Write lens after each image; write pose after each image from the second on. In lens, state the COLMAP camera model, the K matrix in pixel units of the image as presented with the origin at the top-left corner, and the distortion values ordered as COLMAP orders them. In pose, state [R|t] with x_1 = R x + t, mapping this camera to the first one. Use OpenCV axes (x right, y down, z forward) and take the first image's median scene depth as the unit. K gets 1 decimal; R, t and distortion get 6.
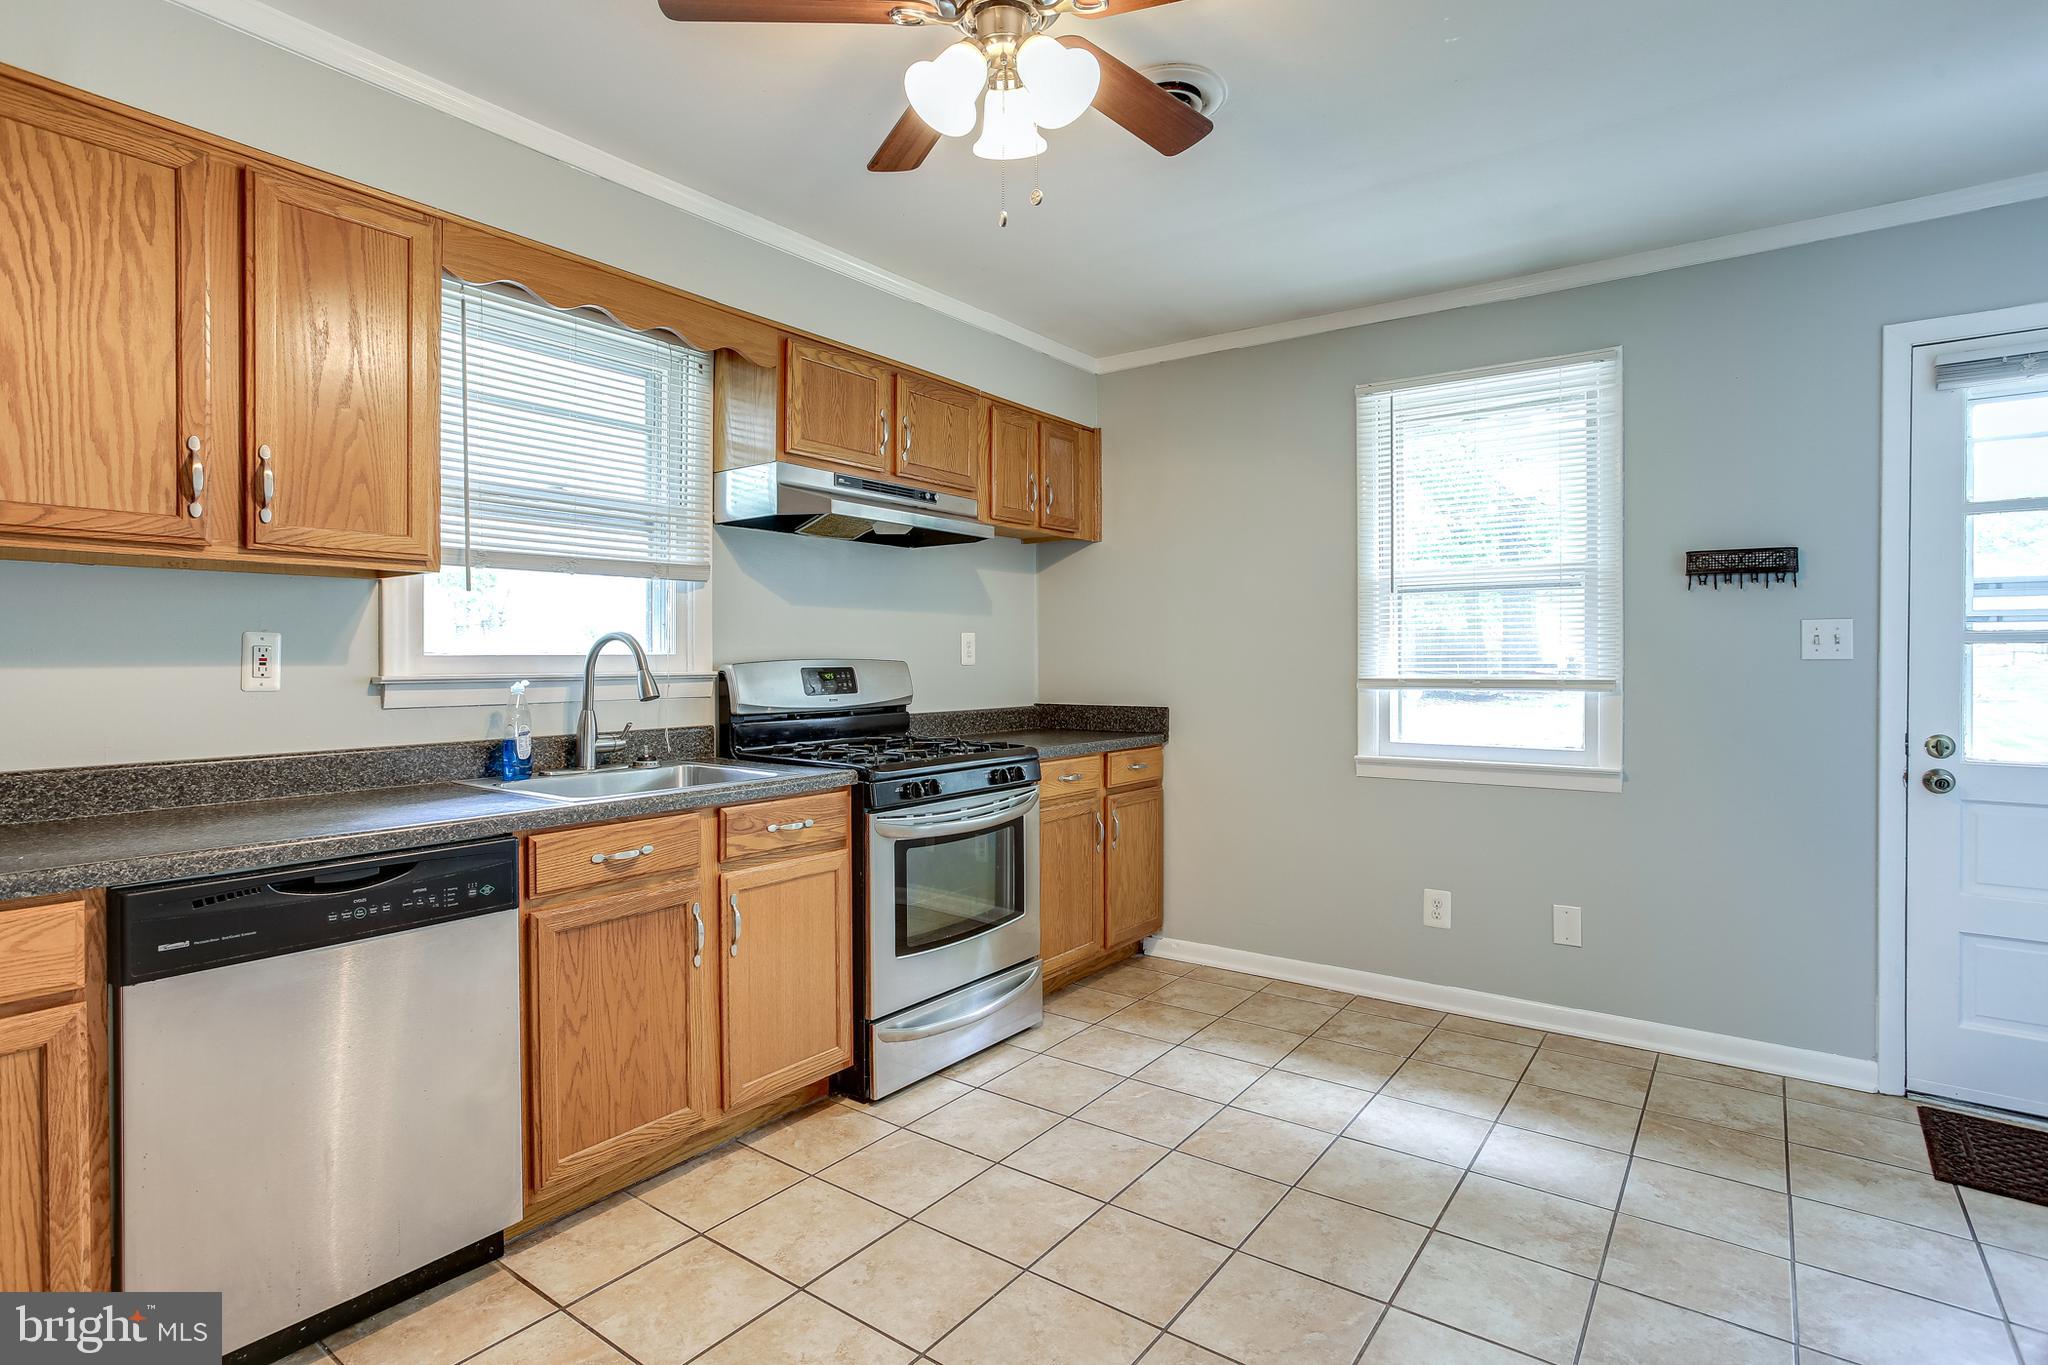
lens RADIAL K [[995.1, 0, 1013.9], [0, 995.1, 671.6], [0, 0, 1]] dist [-0.035130, 0.018142]
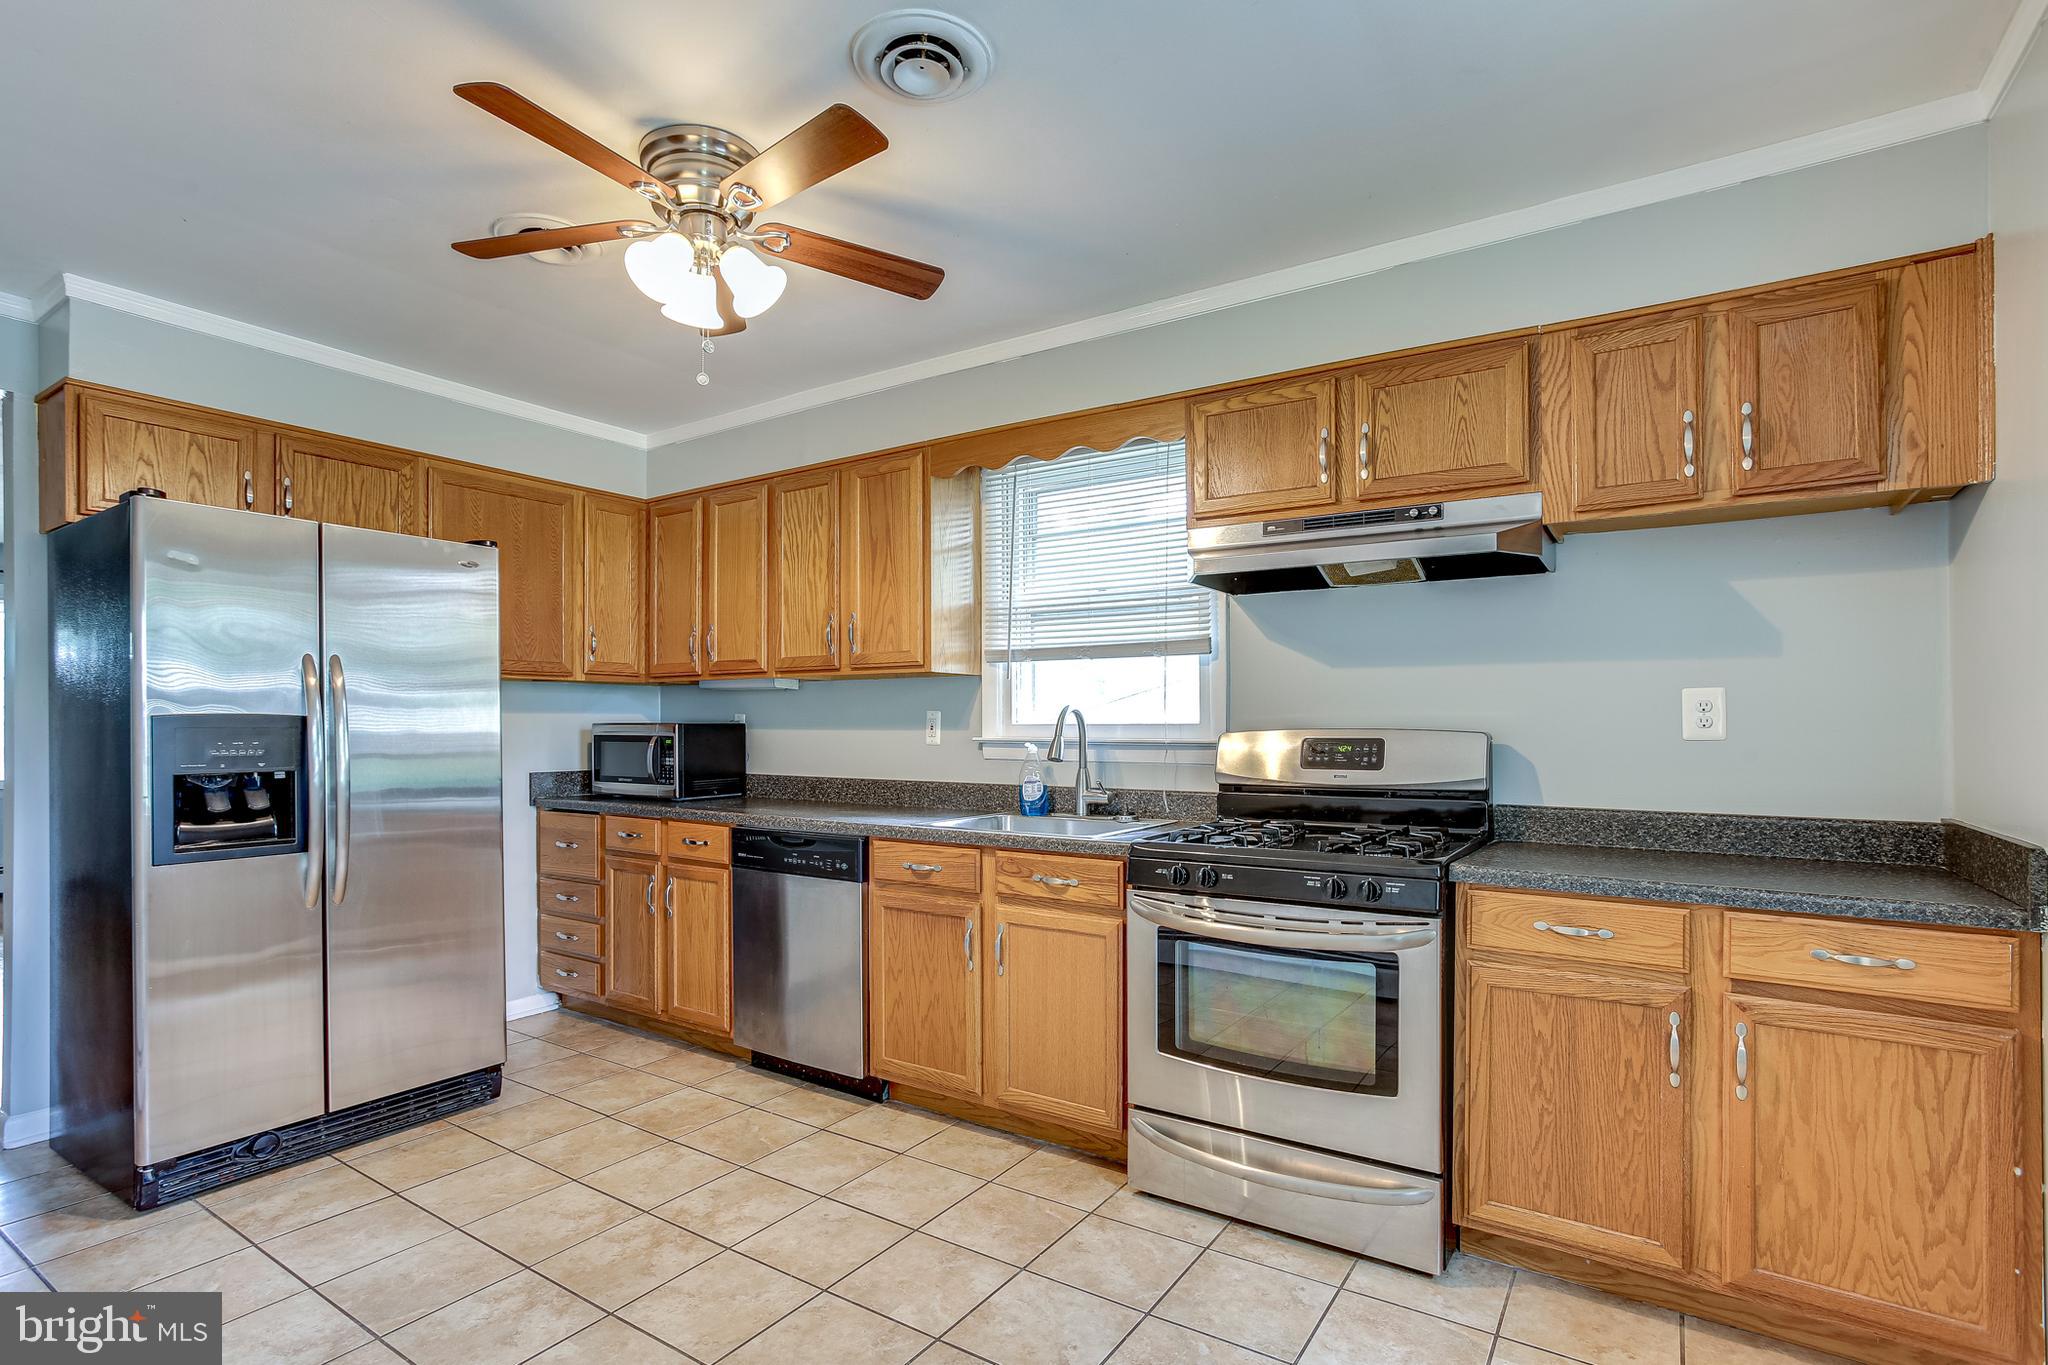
lens RADIAL K [[995.1, 0, 1040.3], [0, 995.1, 733.3], [0, 0, 1]] dist [-0.035130, 0.018142]
pose [[0.081361, 0.020291, -0.996478, 0.860587], [-0.010581, 0.999754, 0.019494, -0.029005], [0.996629, 0.008957, 0.081556, 0.885401]]
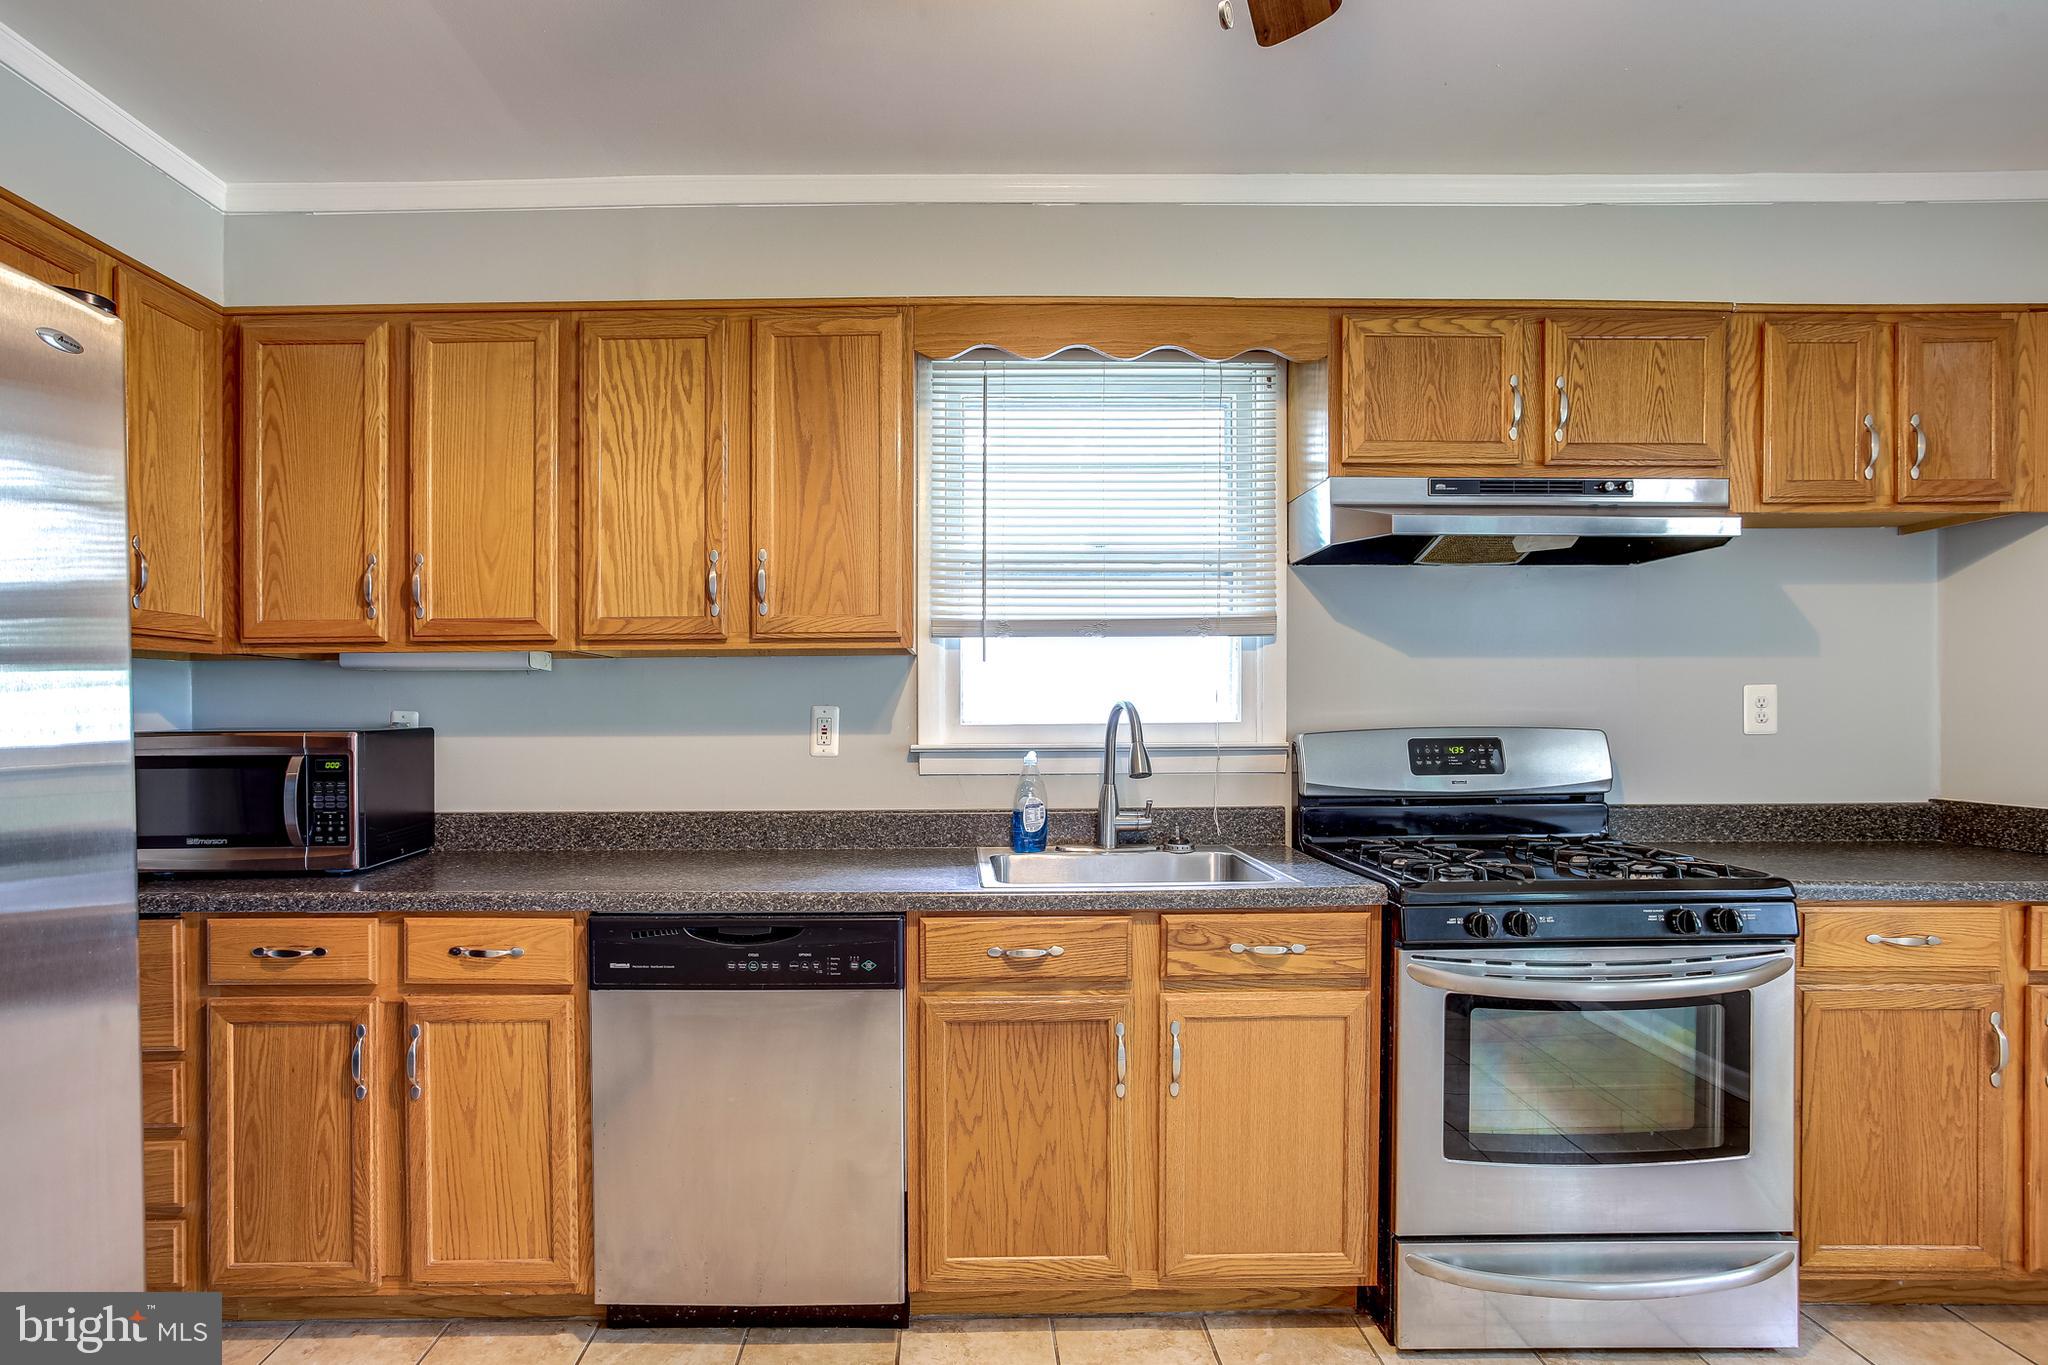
lens RADIAL K [[995.1, 0, 1018.0], [0, 995.1, 725.1], [0, 0, 1]] dist [-0.035130, 0.018142]
pose [[0.615002, 0.015867, -0.788366, 0.262370], [-0.007776, 0.999871, 0.014058, -0.028806], [0.788487, -0.002516, 0.615046, 0.370456]]
